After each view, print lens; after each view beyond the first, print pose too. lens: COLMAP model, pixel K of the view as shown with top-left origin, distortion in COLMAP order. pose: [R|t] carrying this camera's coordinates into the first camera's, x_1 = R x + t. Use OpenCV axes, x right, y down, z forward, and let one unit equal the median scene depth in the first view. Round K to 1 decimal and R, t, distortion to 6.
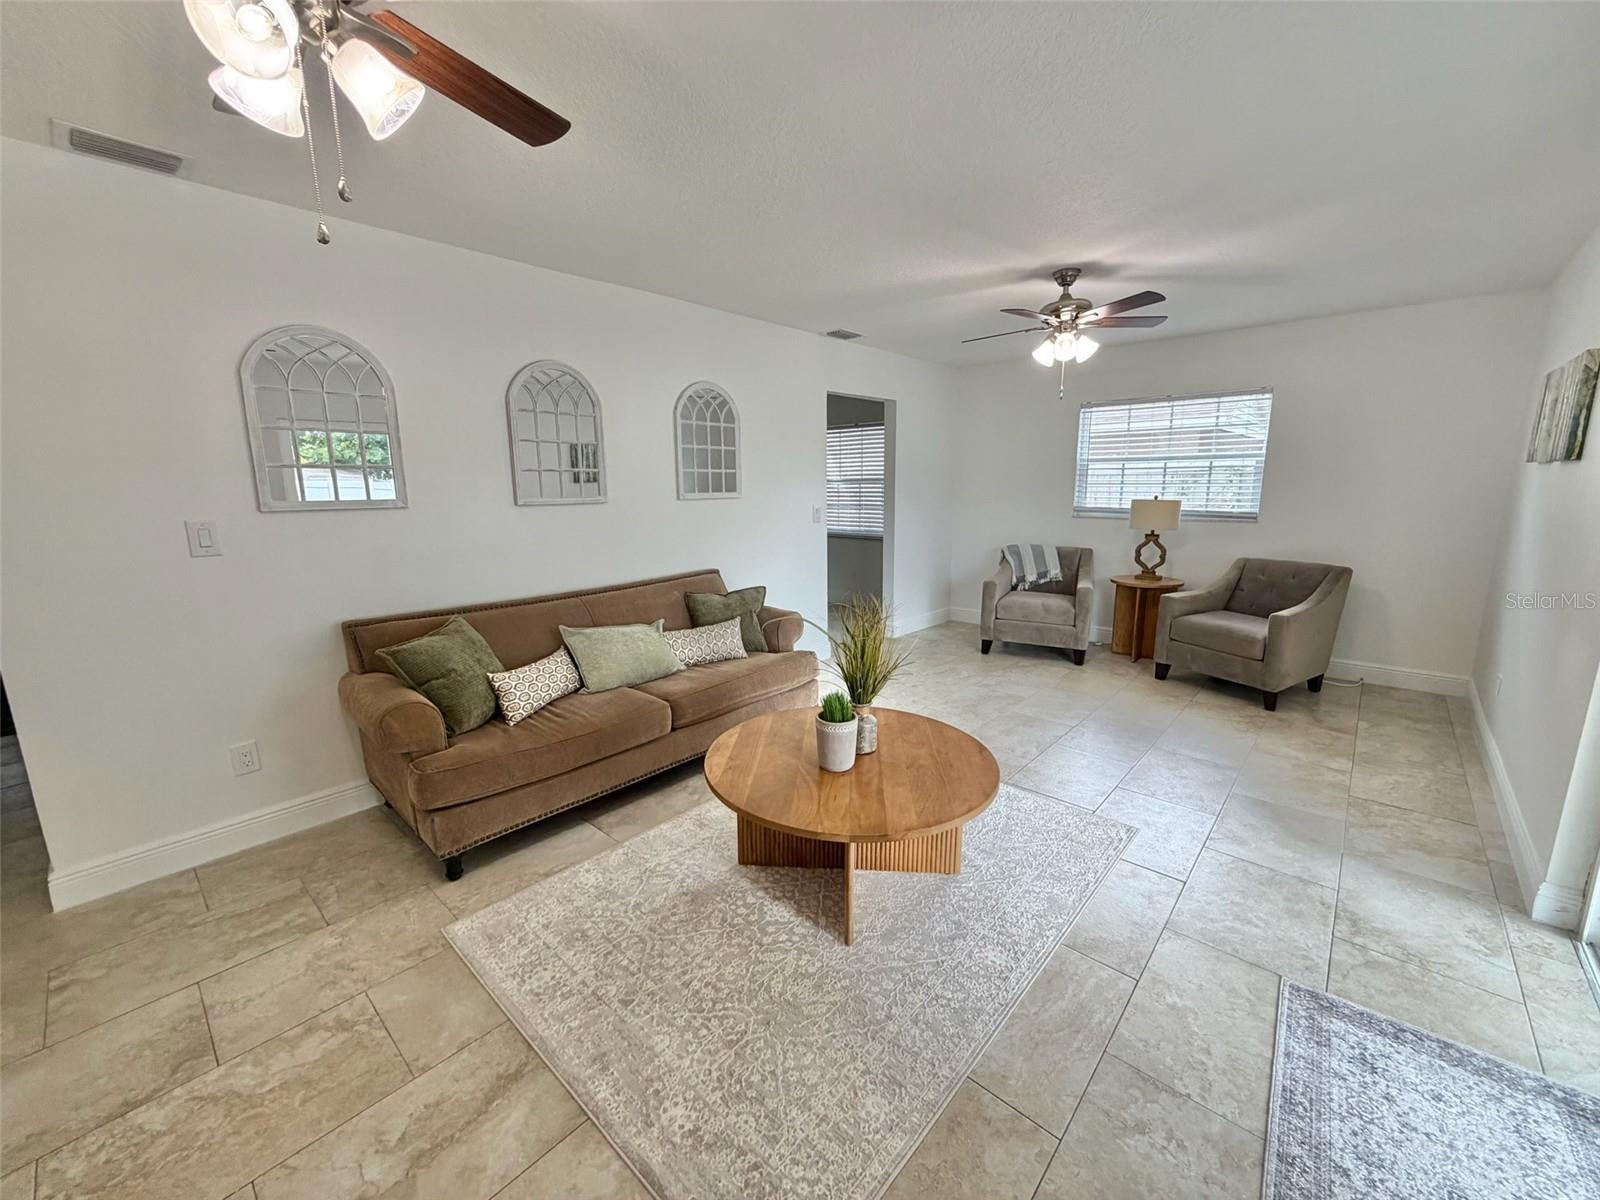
lens RADIAL K [[636.9, 0, 794.5], [0, 636.9, 603.3], [0, 0, 1]] dist [-0.002542, 0.001190]
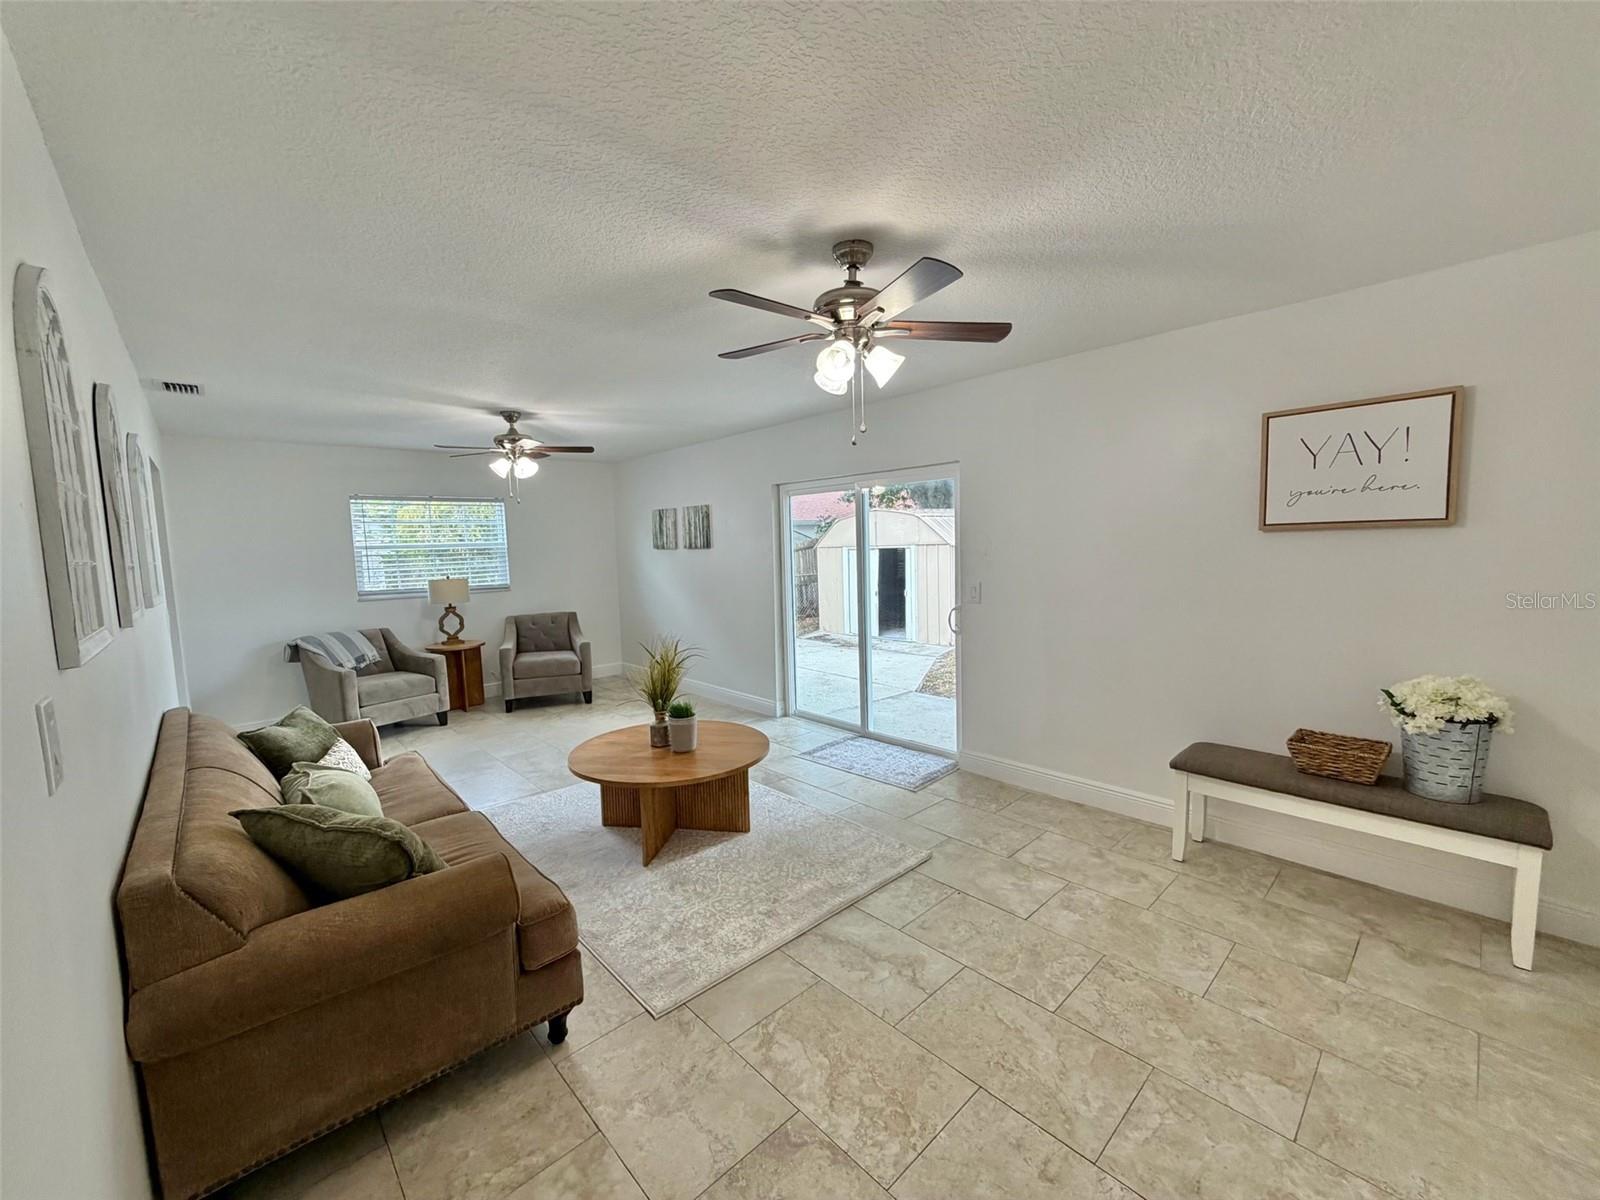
lens RADIAL K [[636.9, 0, 797.6], [0, 636.9, 601.7], [0, 0, 1]] dist [-0.002542, 0.001190]
pose [[0.084871, -0.084876, 0.992770, -0.951776], [0.217671, 0.973879, 0.064653, -0.083872], [-0.972325, 0.210610, 0.101129, 0.362210]]
